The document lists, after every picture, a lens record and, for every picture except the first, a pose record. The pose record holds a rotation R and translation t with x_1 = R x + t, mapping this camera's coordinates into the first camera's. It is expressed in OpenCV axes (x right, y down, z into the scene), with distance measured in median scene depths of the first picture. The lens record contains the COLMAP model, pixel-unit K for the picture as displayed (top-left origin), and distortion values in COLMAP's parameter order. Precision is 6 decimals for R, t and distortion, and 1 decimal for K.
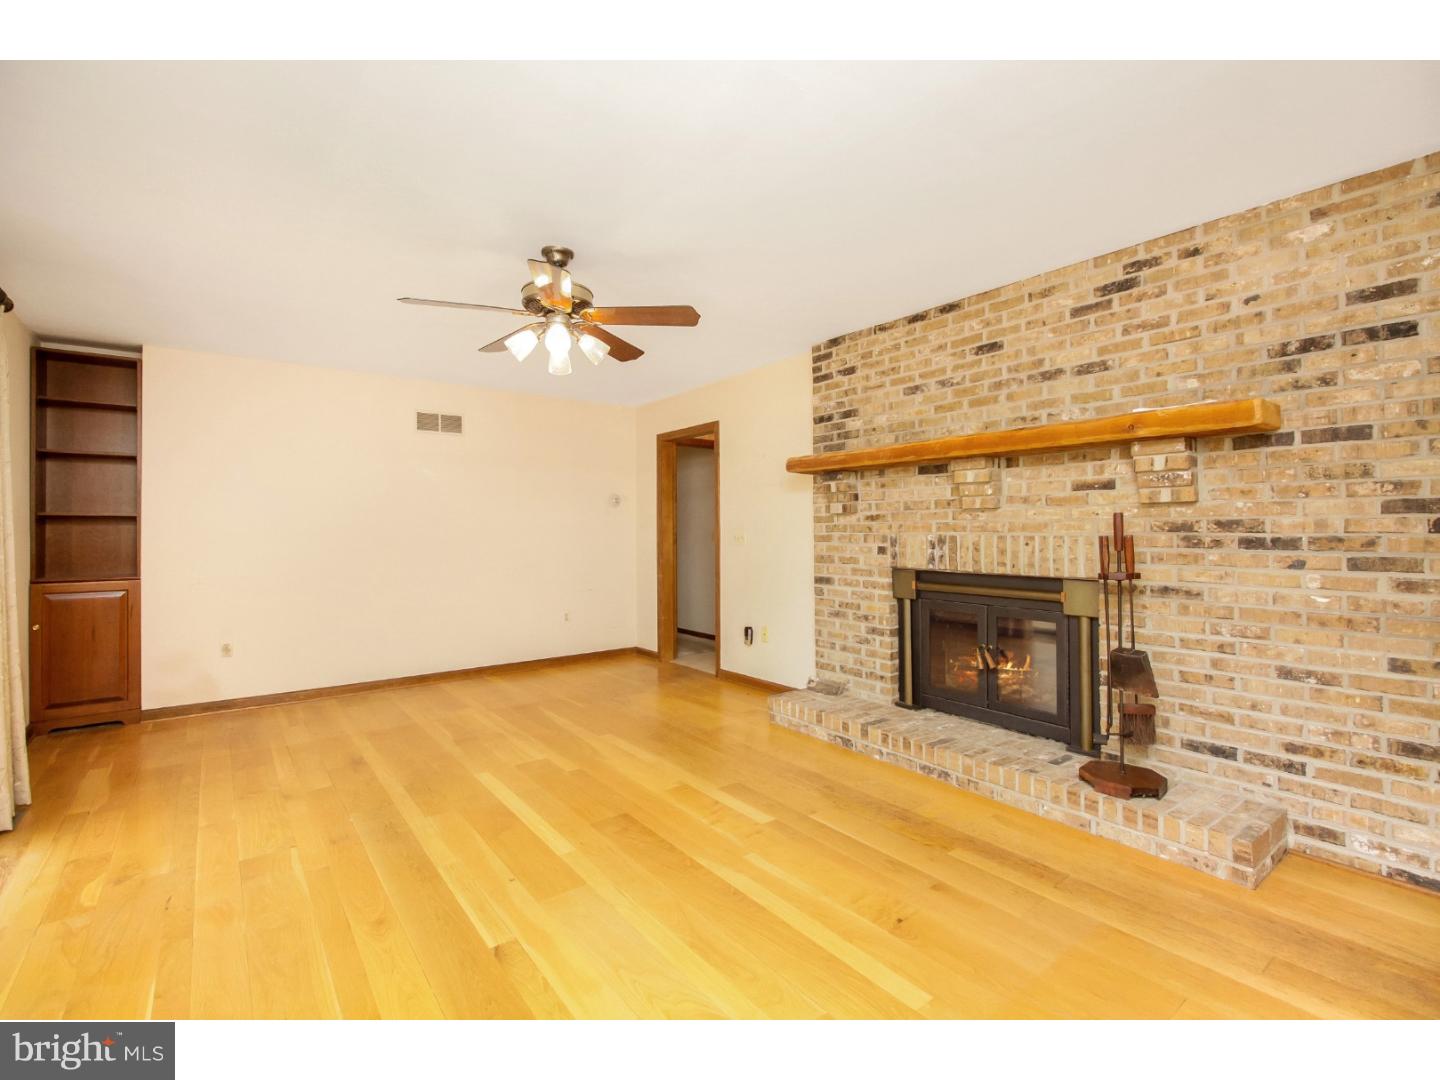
lens RADIAL K [[665.8, 0, 720.0], [0, 665.8, 540.0], [0, 0, 1]] dist [0.024447, -0.013980]
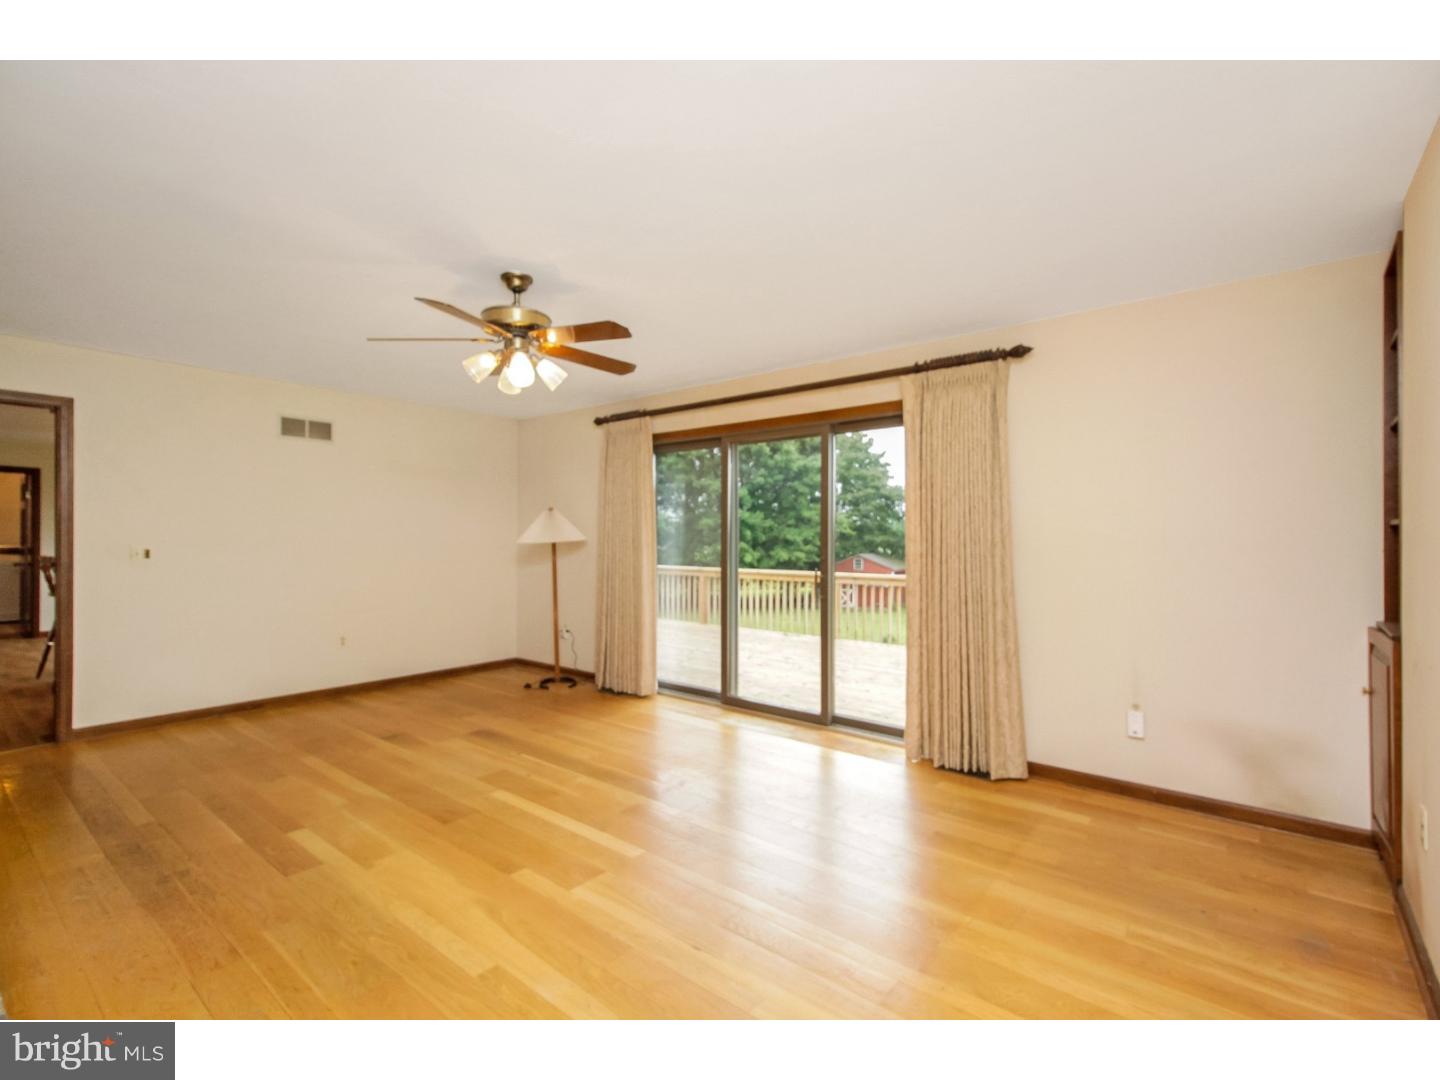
lens RADIAL K [[665.8, 0, 720.0], [0, 665.8, 540.0], [0, 0, 1]] dist [0.024447, -0.013980]
pose [[-0.972398, 0.006655, -0.233234, -0.238919], [0.002540, 0.999836, 0.017939, -0.032076], [0.233315, 0.016852, -0.972255, 1.591989]]
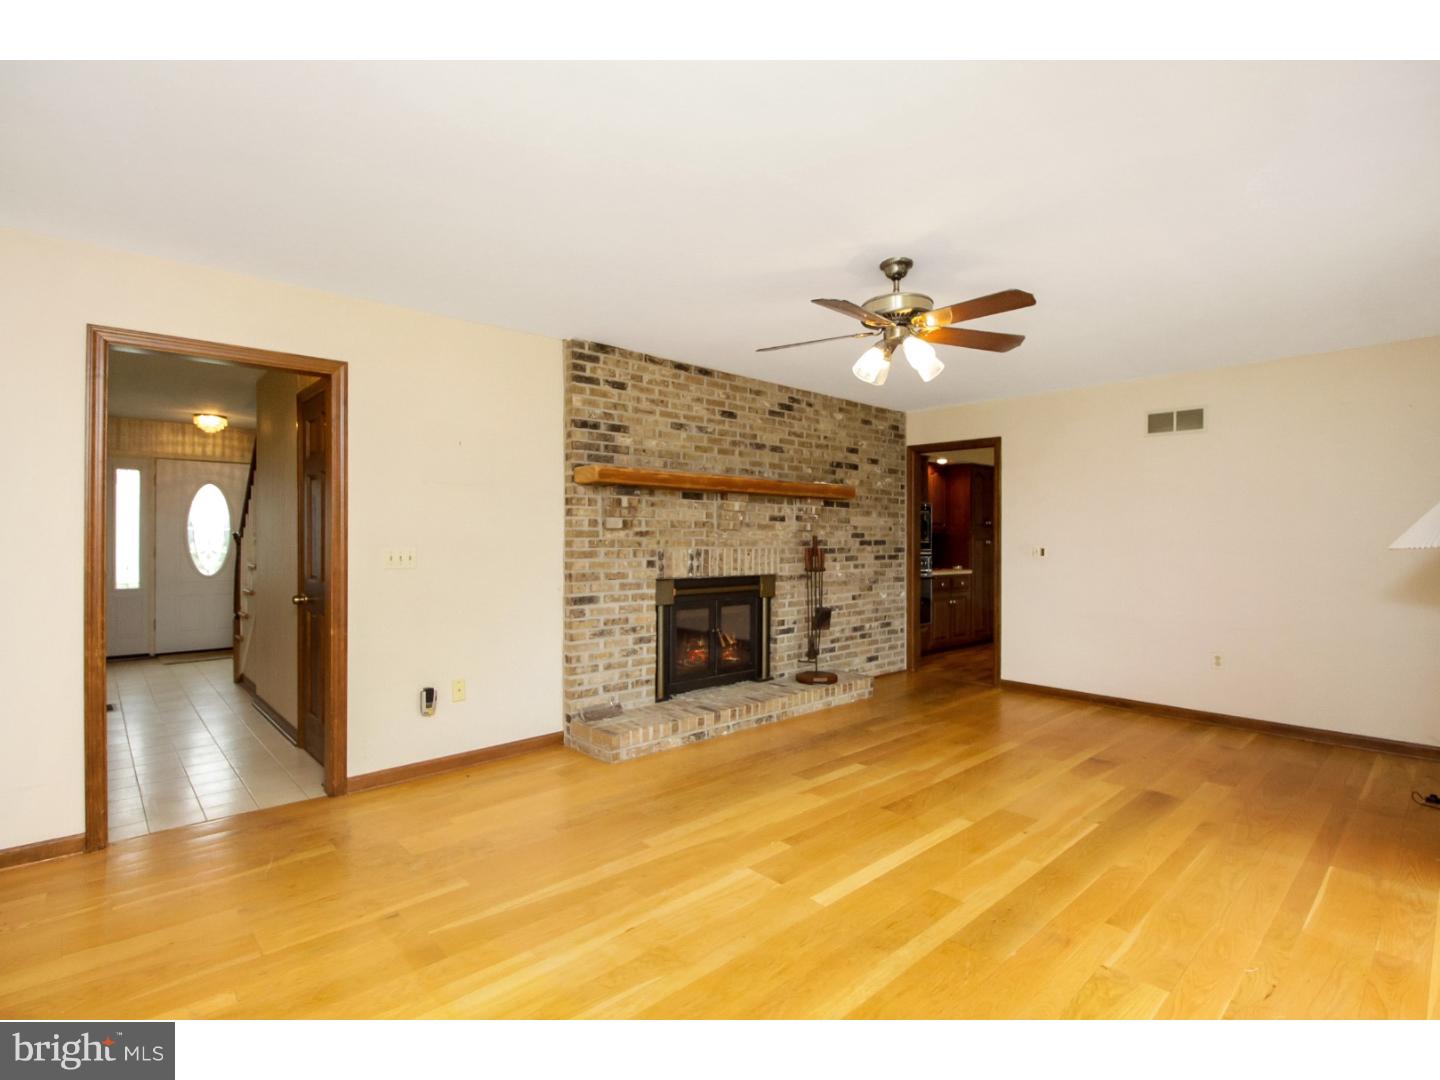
lens RADIAL K [[696.3, 0, 736.2], [0, 696.3, 550.2], [0, 0, 1]] dist [-0.000225, -0.000106]
pose [[-0.107858, -0.014622, 0.994059, -0.944754], [0.011393, 0.999808, 0.015943, -0.024512], [-0.994101, 0.013045, -0.107671, 1.032706]]
